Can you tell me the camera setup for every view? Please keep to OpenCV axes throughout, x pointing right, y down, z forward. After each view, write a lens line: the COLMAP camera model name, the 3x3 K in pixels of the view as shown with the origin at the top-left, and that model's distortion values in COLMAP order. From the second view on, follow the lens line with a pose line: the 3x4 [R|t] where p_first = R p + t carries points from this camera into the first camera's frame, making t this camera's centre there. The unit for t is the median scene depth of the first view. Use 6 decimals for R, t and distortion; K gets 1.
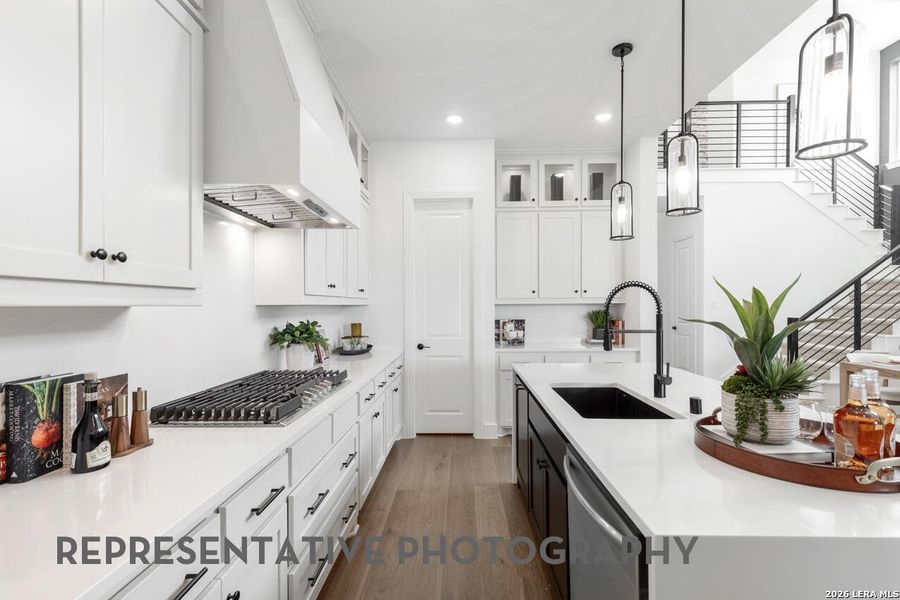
lens RADIAL K [[411.5, 0, 454.8], [0, 411.5, 298.7], [0, 0, 1]] dist [0.000953, 0.000189]
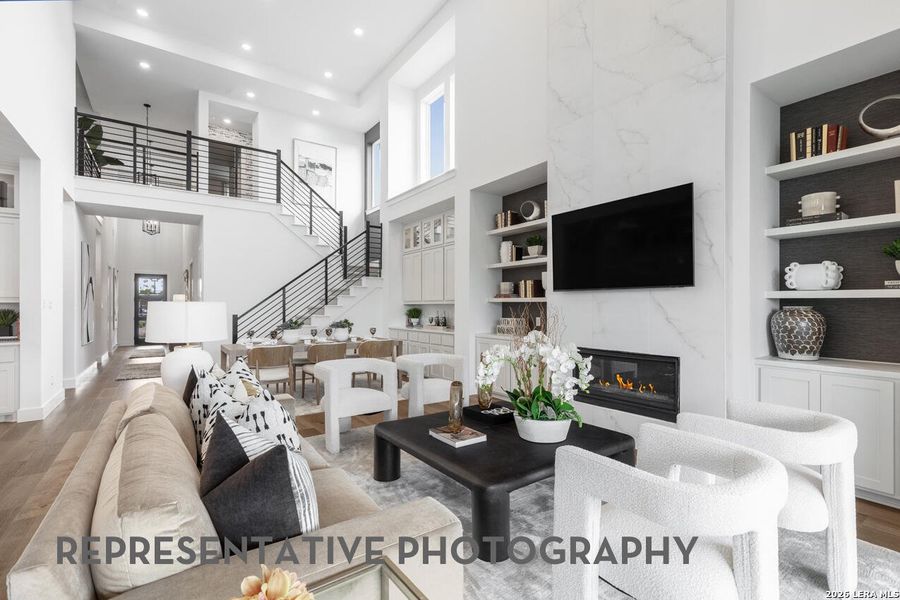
lens RADIAL K [[410.2, 0, 450.6], [0, 410.2, 308.7], [0, 0, 1]] dist [0.000684, -0.000332]
pose [[0.802315, 0.002396, 0.596897, 0.466155], [-0.013830, 0.999798, 0.014576, 0.000516], [-0.596741, -0.019950, 0.802186, -0.427097]]
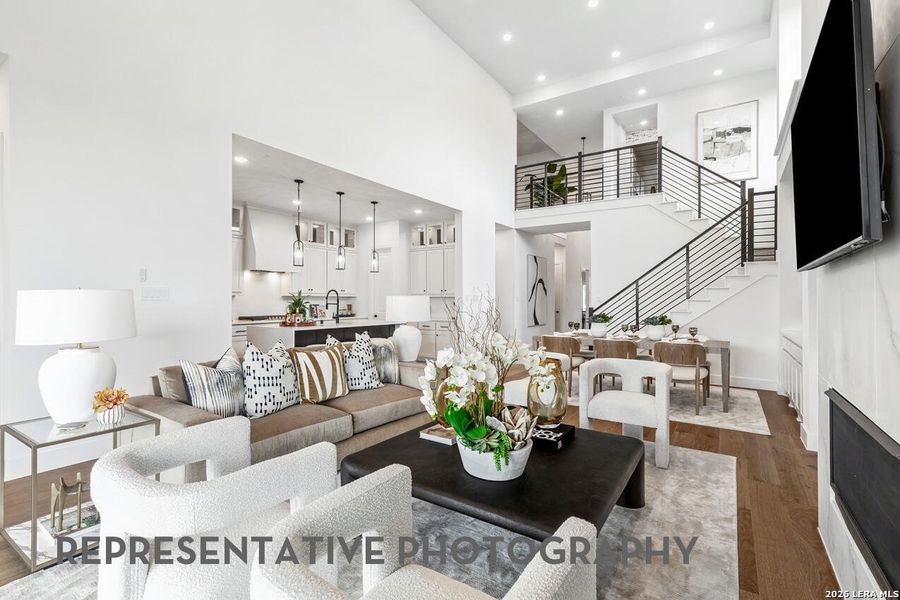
lens RADIAL K [[411.5, 0, 454.8], [0, 411.5, 298.7], [0, 0, 1]] dist [0.000953, 0.000189]
pose [[0.842886, 0.007097, -0.538046, 0.970982], [0.000242, 0.999908, 0.013568, -0.003085], [0.538093, -0.011567, 0.842806, -0.438106]]
